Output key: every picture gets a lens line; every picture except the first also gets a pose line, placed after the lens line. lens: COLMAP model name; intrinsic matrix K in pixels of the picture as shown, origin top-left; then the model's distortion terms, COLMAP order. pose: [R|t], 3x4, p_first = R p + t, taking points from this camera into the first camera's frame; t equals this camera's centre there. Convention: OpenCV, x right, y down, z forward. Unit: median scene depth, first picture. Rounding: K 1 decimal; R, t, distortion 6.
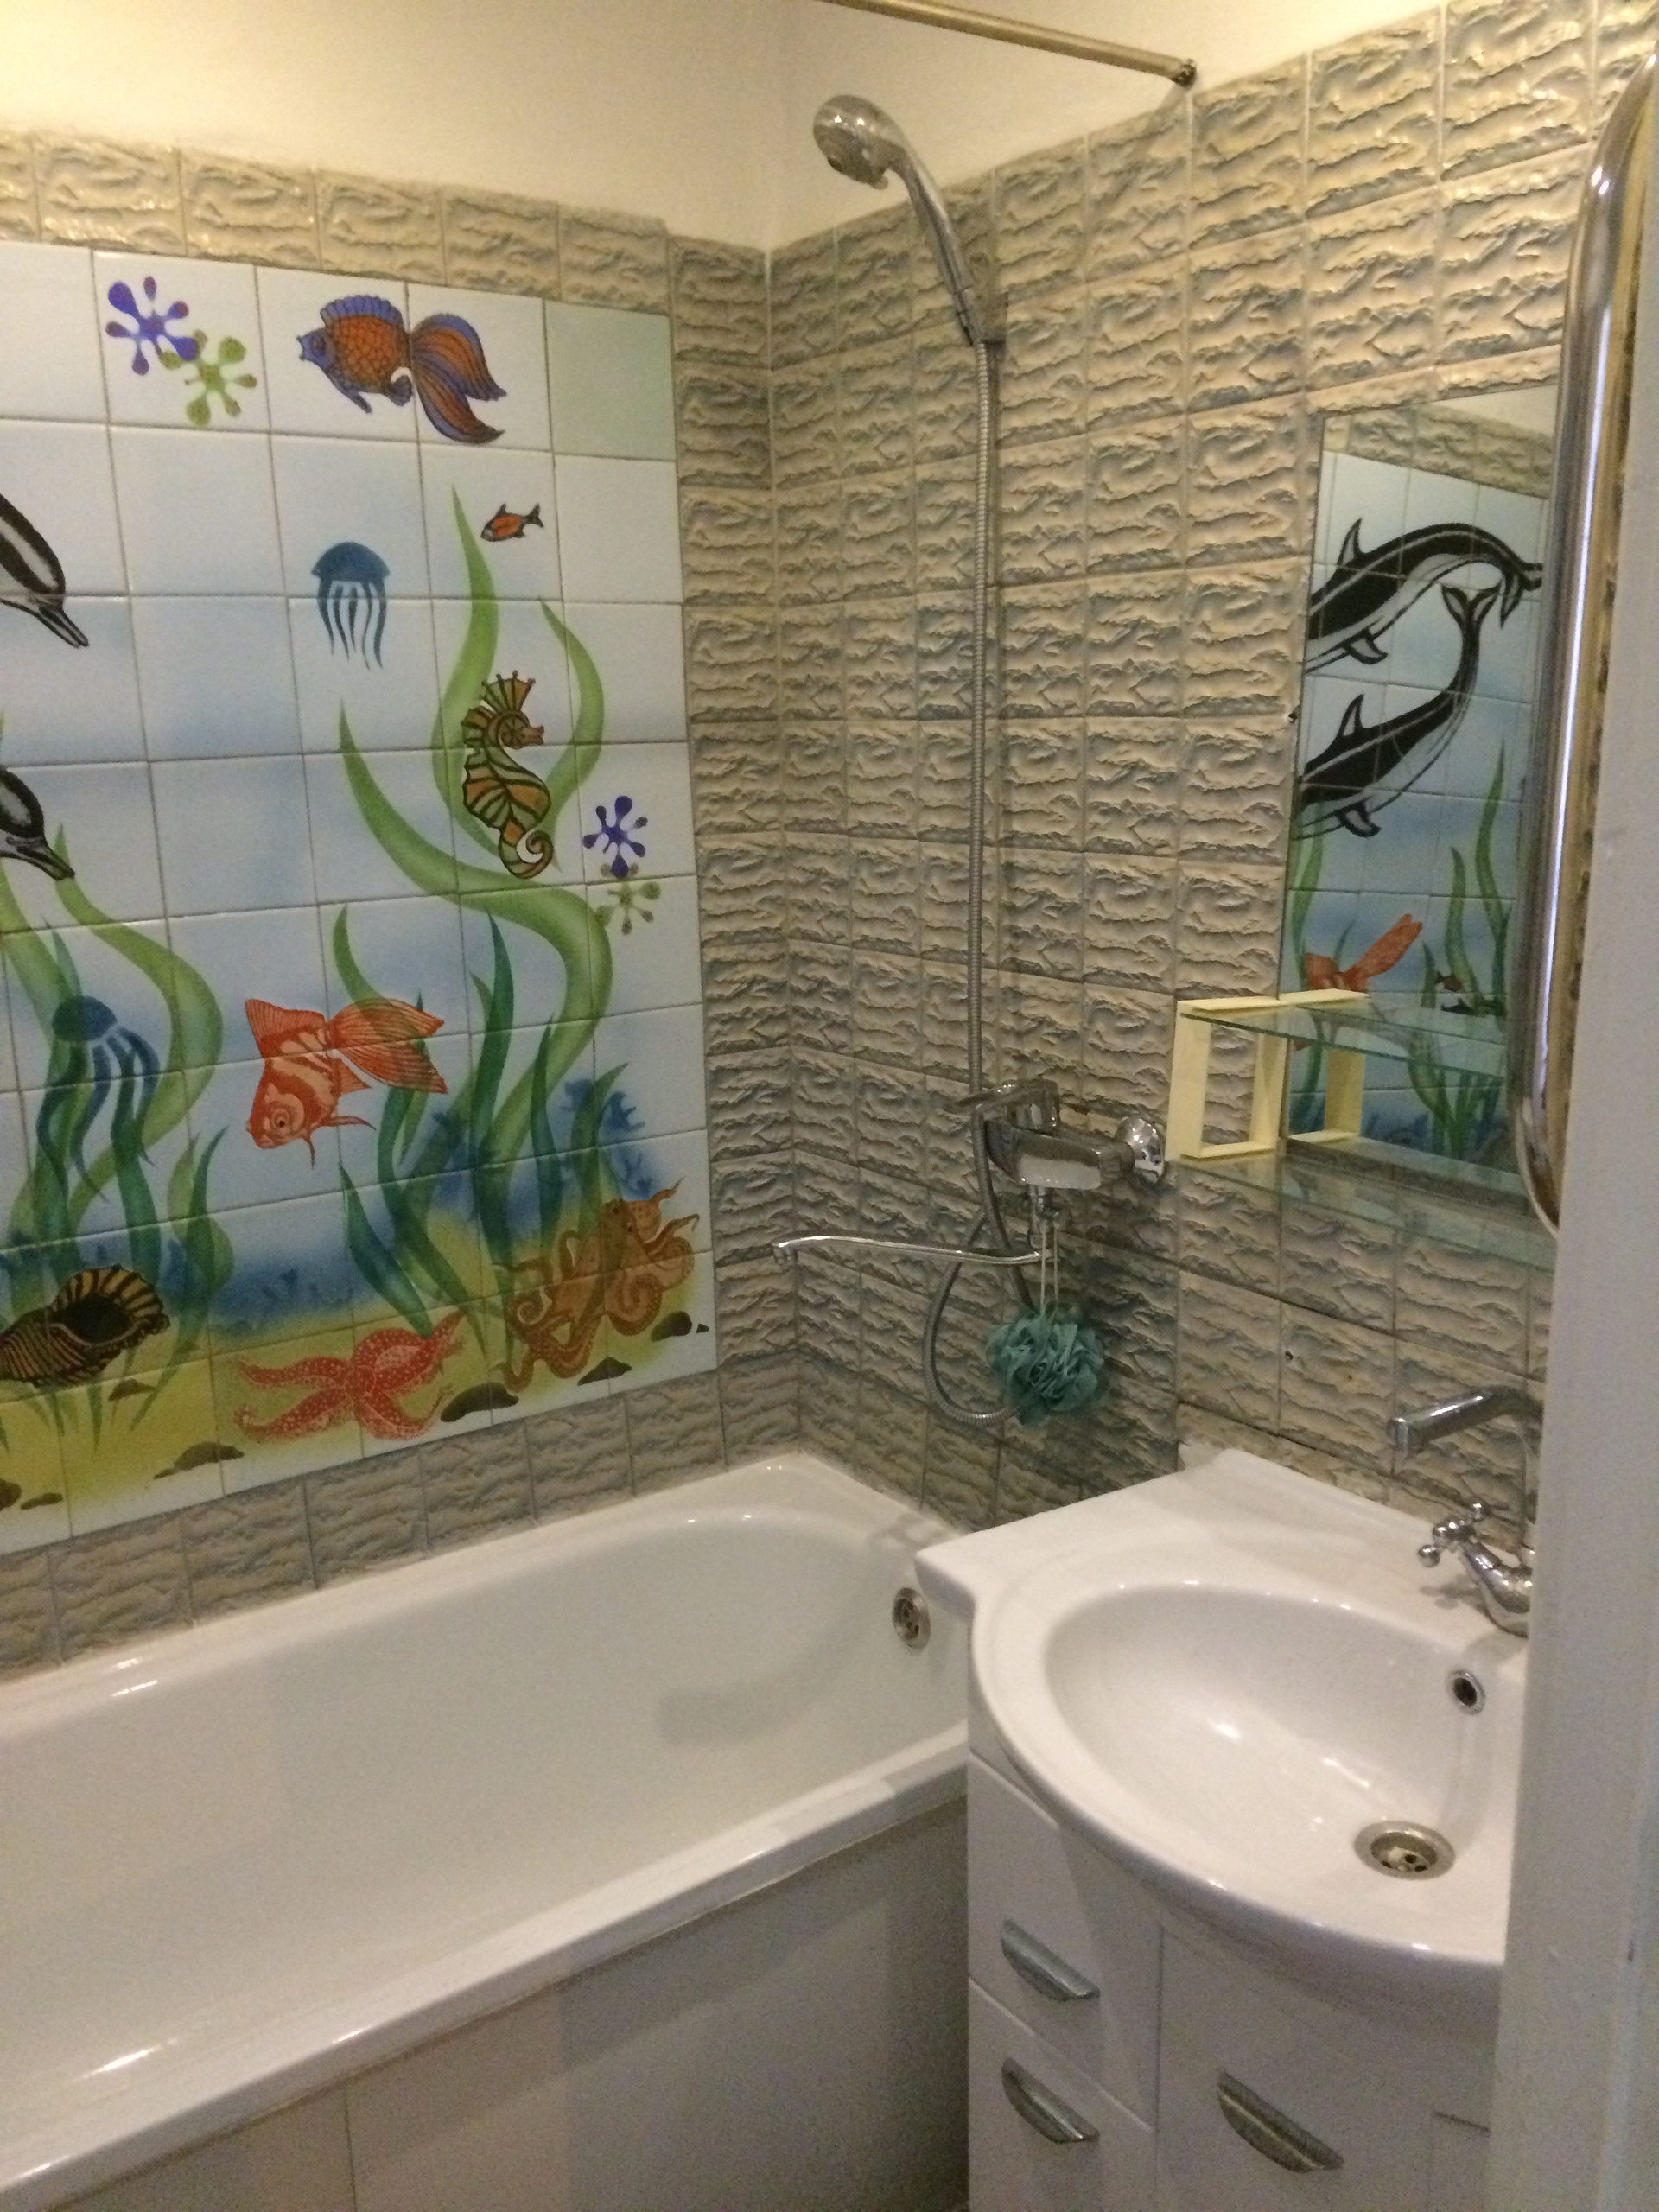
lens RADIAL K [[1962.2, 0, 755.6], [0, 1962.2, 1106.3], [0, 0, 1]] dist [0.106152, -0.176433]
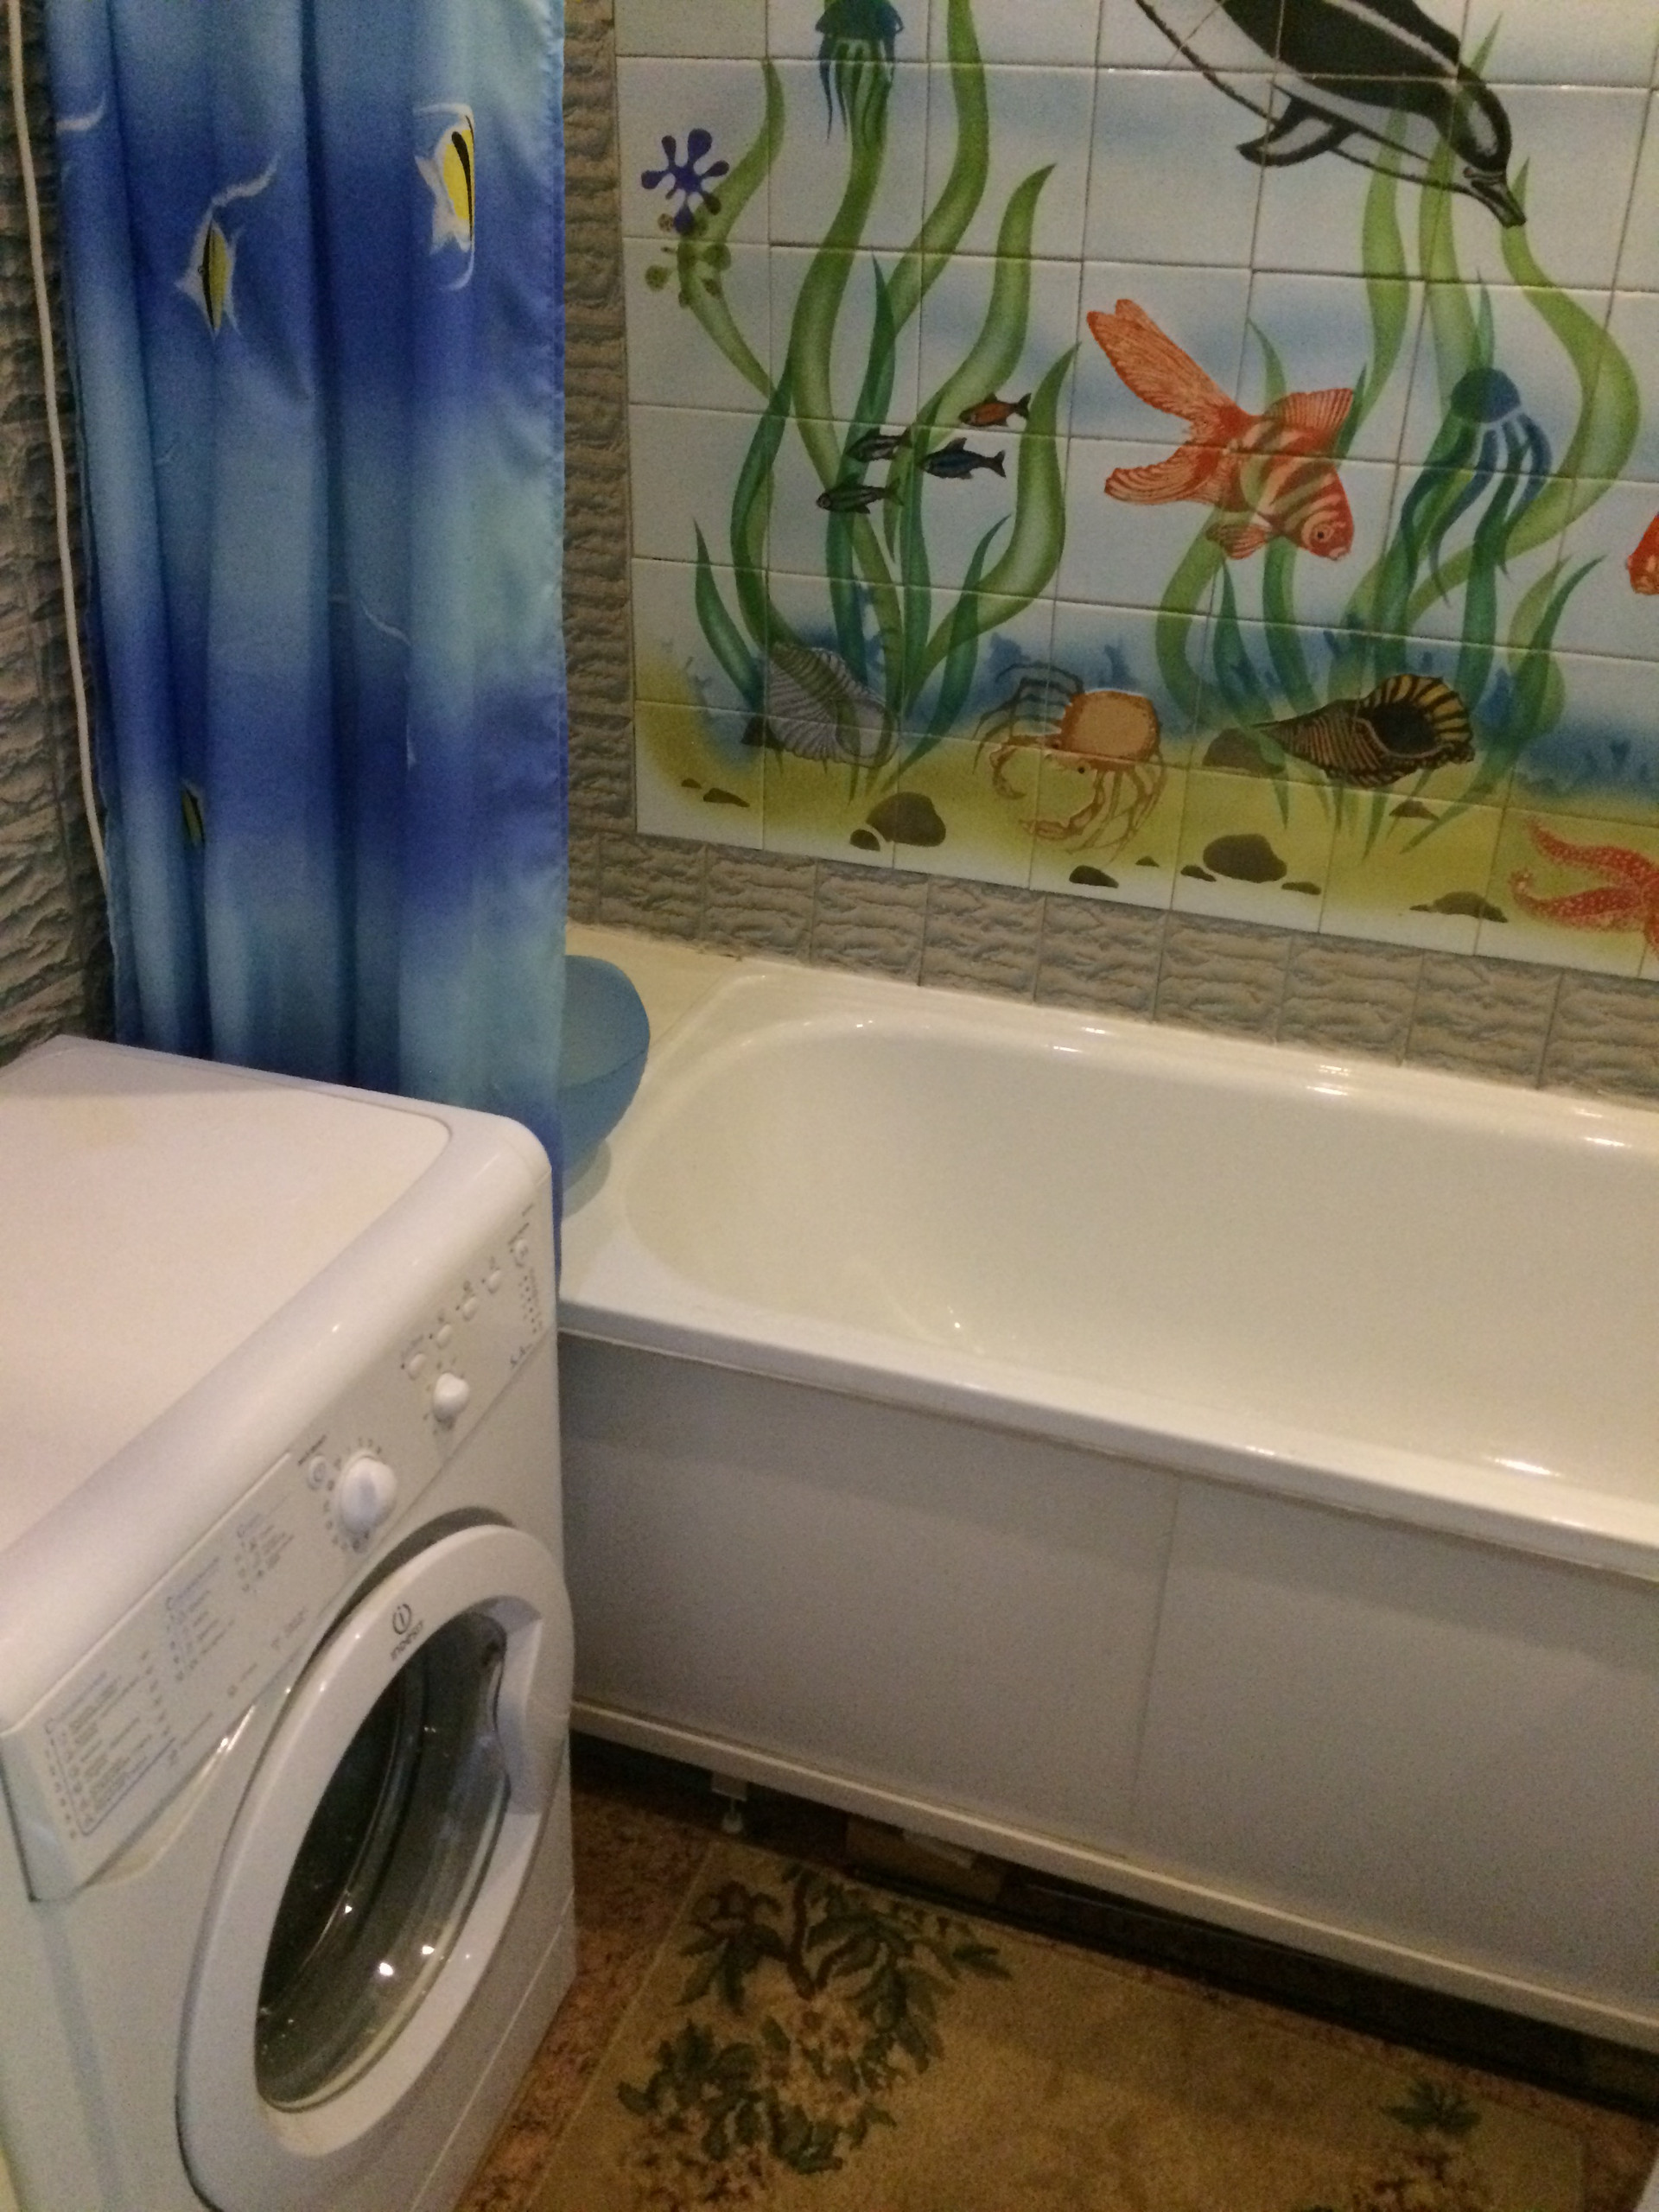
lens RADIAL K [[1962.2, 0, 755.6], [0, 1962.2, 1106.3], [0, 0, 1]] dist [0.106152, -0.176433]
pose [[0.561602, 0.432661, -0.705271, 0.247318], [-0.199503, 0.898046, 0.392060, -0.041966], [0.802995, -0.079478, 0.590662, 0.170946]]
